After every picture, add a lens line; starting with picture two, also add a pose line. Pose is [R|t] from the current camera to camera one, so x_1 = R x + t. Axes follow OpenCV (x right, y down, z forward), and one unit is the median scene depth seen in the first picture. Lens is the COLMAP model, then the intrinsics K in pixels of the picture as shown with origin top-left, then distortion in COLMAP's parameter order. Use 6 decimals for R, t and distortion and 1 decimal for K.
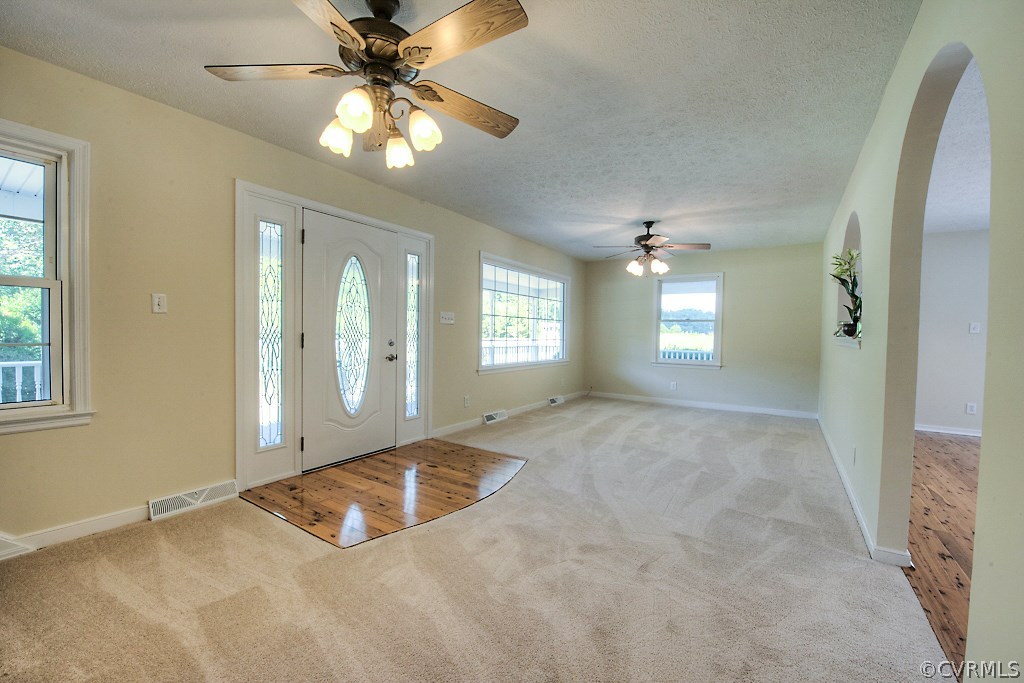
lens RADIAL K [[405.7, 0, 520.0], [0, 405.7, 337.5], [0, 0, 1]] dist [-0.016048, -0.002429]
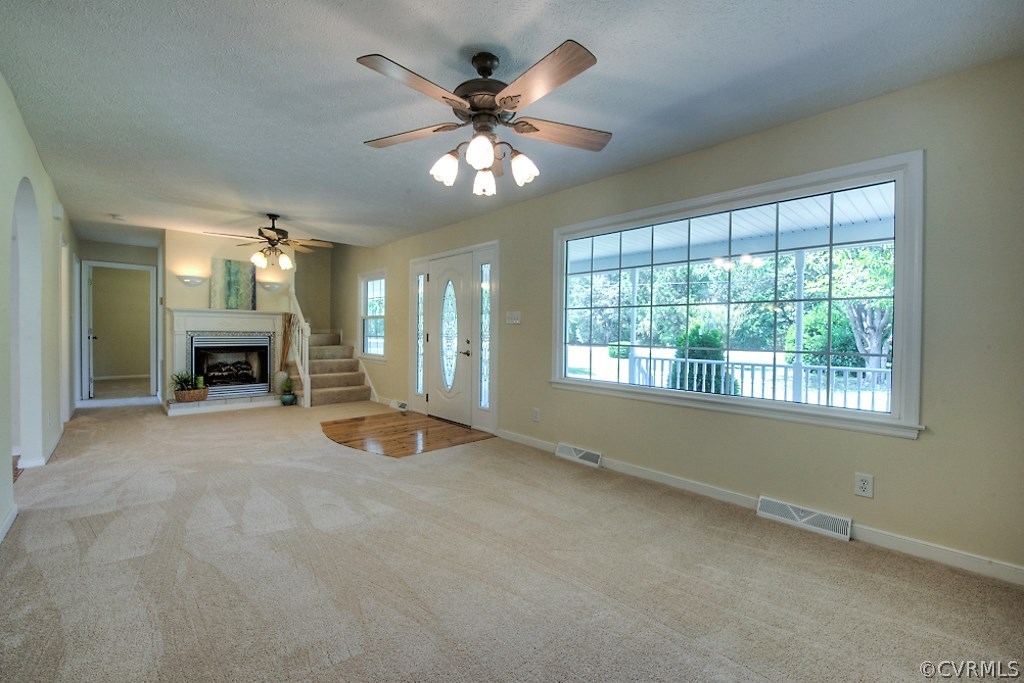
lens RADIAL K [[405.7, 0, 507.4], [0, 405.7, 340.2], [0, 0, 1]] dist [-0.016048, -0.002429]
pose [[-0.230398, -0.012268, -0.973019, 0.864338], [-0.039798, 0.999203, -0.003174, 0.008849], [0.972282, 0.037993, -0.230702, 1.395078]]
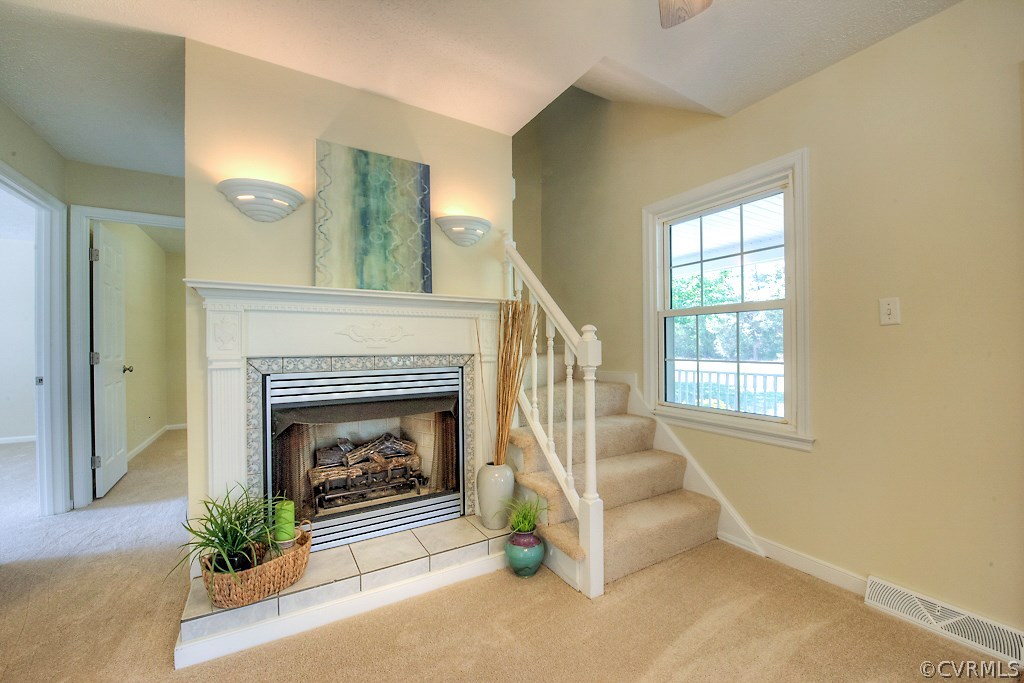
lens RADIAL K [[405.7, 0, 522.9], [0, 405.7, 346.2], [0, 0, 1]] dist [-0.016048, -0.002429]
pose [[-0.422309, -0.024605, -0.906118, 0.020159], [-0.025364, 0.999561, -0.015321, 0.003248], [0.906097, 0.016513, -0.422748, 0.431079]]
